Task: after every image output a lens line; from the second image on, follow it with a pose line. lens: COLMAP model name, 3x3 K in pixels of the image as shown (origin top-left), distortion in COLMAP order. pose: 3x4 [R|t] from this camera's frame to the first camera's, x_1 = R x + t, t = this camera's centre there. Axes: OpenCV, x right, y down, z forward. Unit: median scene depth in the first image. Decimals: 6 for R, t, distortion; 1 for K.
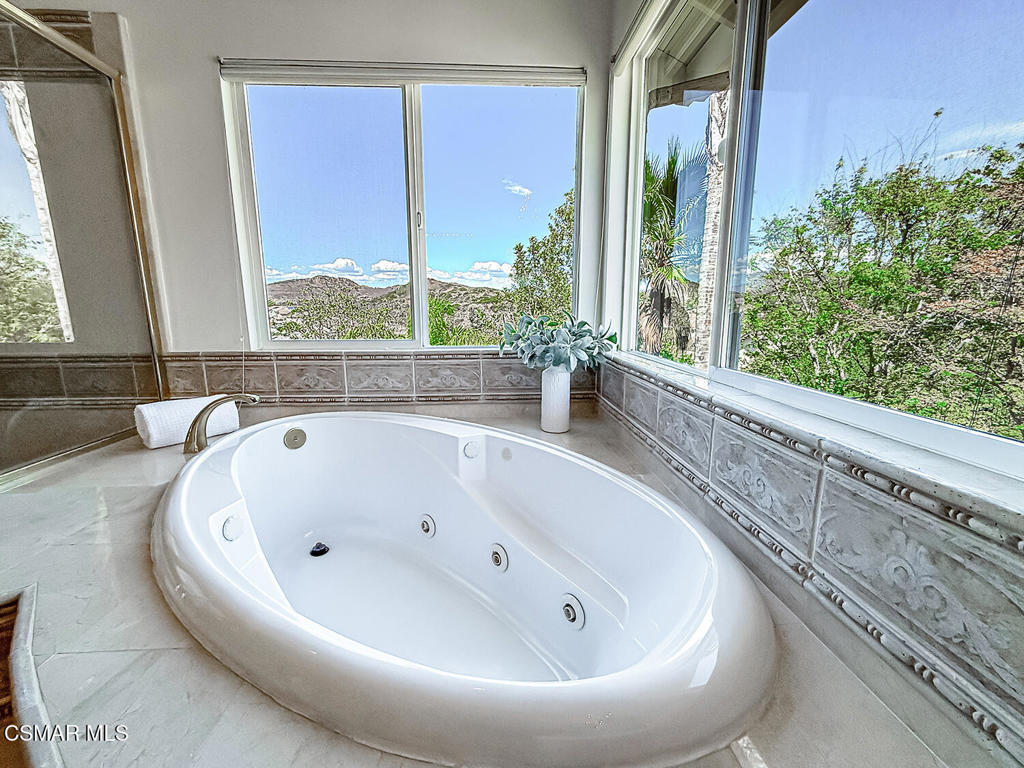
lens RADIAL K [[416.2, 0, 508.4], [0, 416.2, 383.9], [0, 0, 1]] dist [-0.001715, -0.000182]
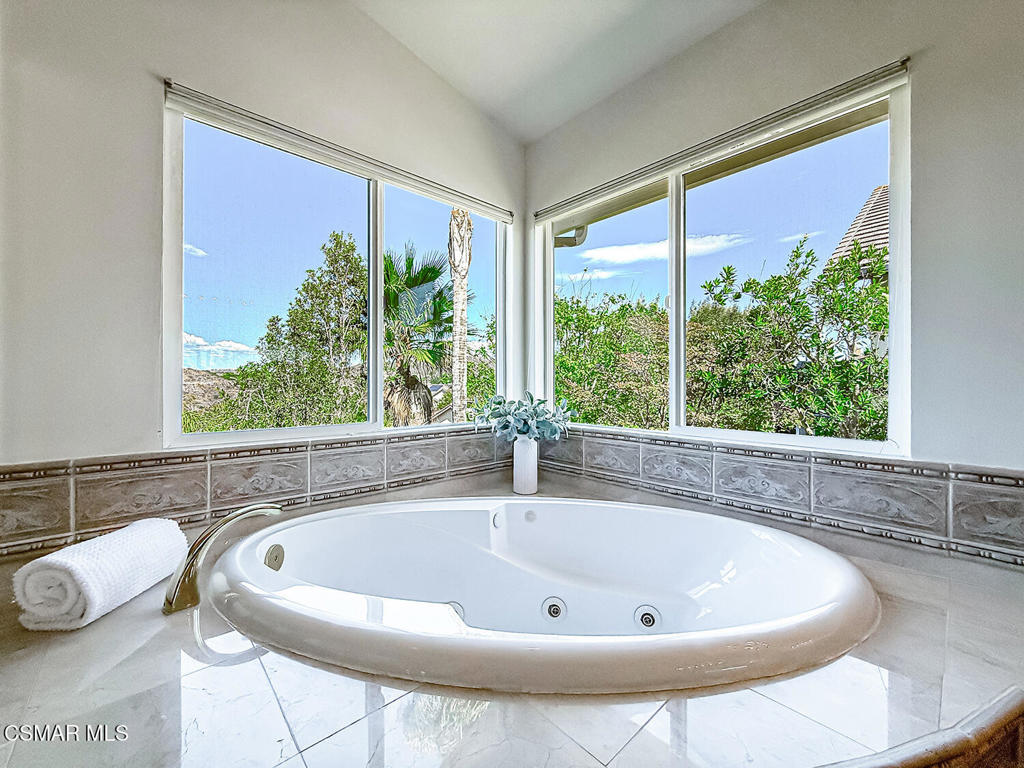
lens RADIAL K [[416.2, 0, 495.8], [0, 416.2, 384.8], [0, 0, 1]] dist [-0.001715, -0.000182]
pose [[0.775118, 0.002060, 0.631813, -0.654810], [0.110281, 0.984203, -0.138503, -0.031798], [-0.622117, 0.177033, 0.762646, 0.103637]]
